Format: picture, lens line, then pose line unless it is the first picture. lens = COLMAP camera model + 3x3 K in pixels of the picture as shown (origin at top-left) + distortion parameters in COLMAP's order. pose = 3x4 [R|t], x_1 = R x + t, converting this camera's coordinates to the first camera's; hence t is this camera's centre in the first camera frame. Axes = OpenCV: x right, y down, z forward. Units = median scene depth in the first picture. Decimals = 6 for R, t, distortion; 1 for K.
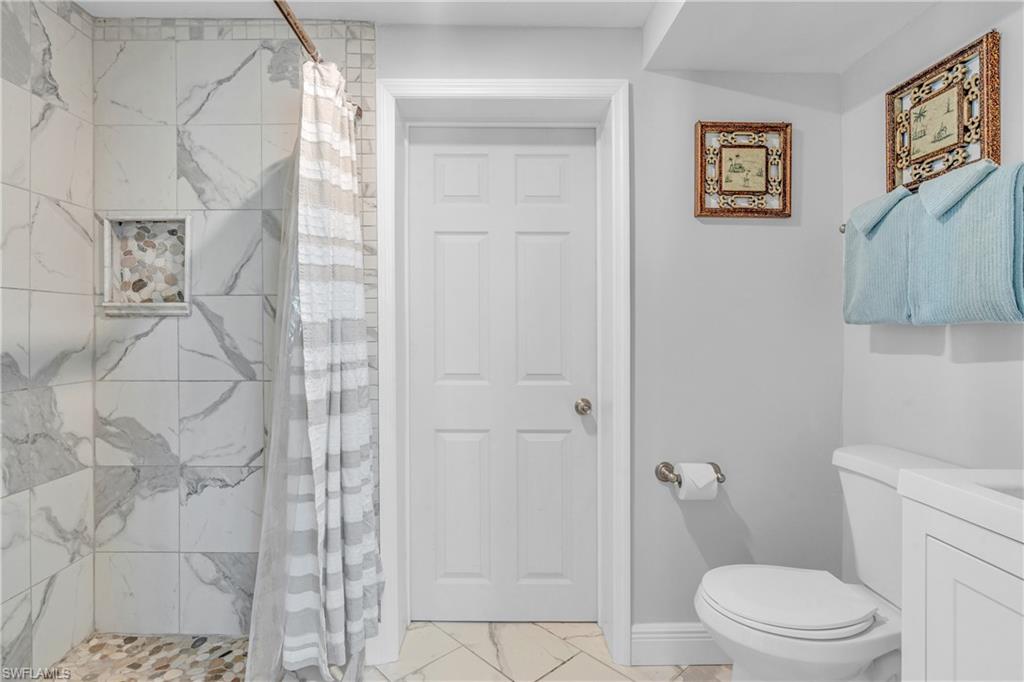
lens RADIAL K [[534.9, 0, 505.3], [0, 534.9, 338.1], [0, 0, 1]] dist [0.003925, 0.004414]
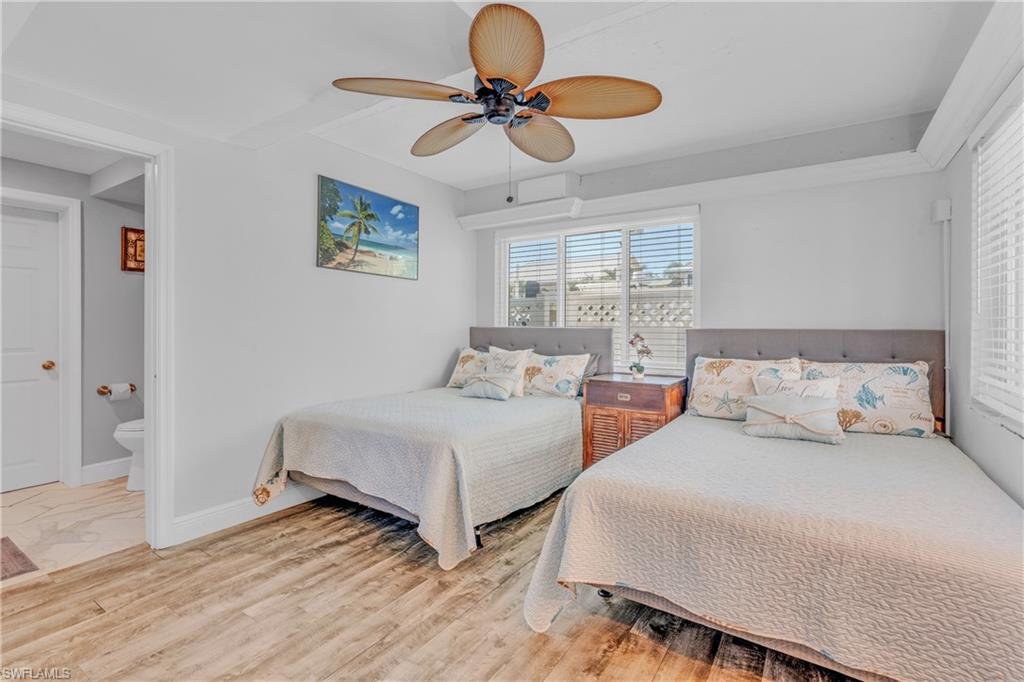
lens RADIAL K [[462.1, 0, 506.6], [0, 462.1, 332.5], [0, 0, 1]] dist [-0.002139, -0.000941]
pose [[0.591606, -0.000432, 0.806227, -0.214387], [-0.003394, 0.999990, 0.003027, 0.011887], [-0.806220, -0.004527, 0.591598, -1.292508]]
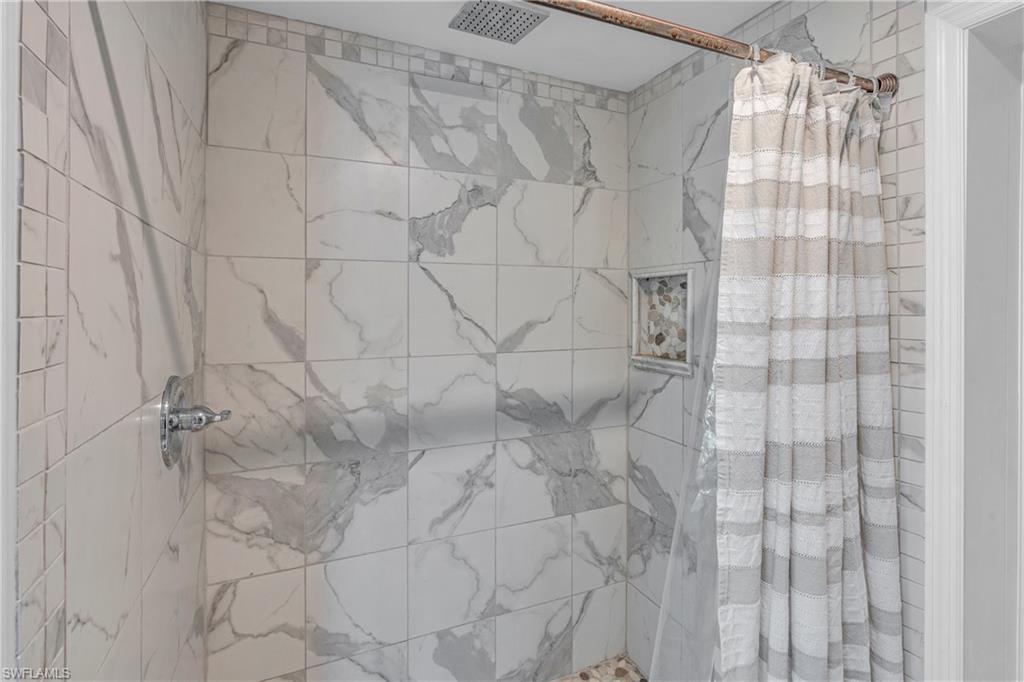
lens RADIAL K [[518.3, 0, 514.7], [0, 518.3, 304.7], [0, 0, 1]] dist [-0.005361, -0.000322]
pose [[0.382650, 0.014481, -0.923780, 0.119830], [-0.007190, 0.999894, 0.012696, -0.184791], [0.923866, 0.001784, 0.382713, 0.399105]]
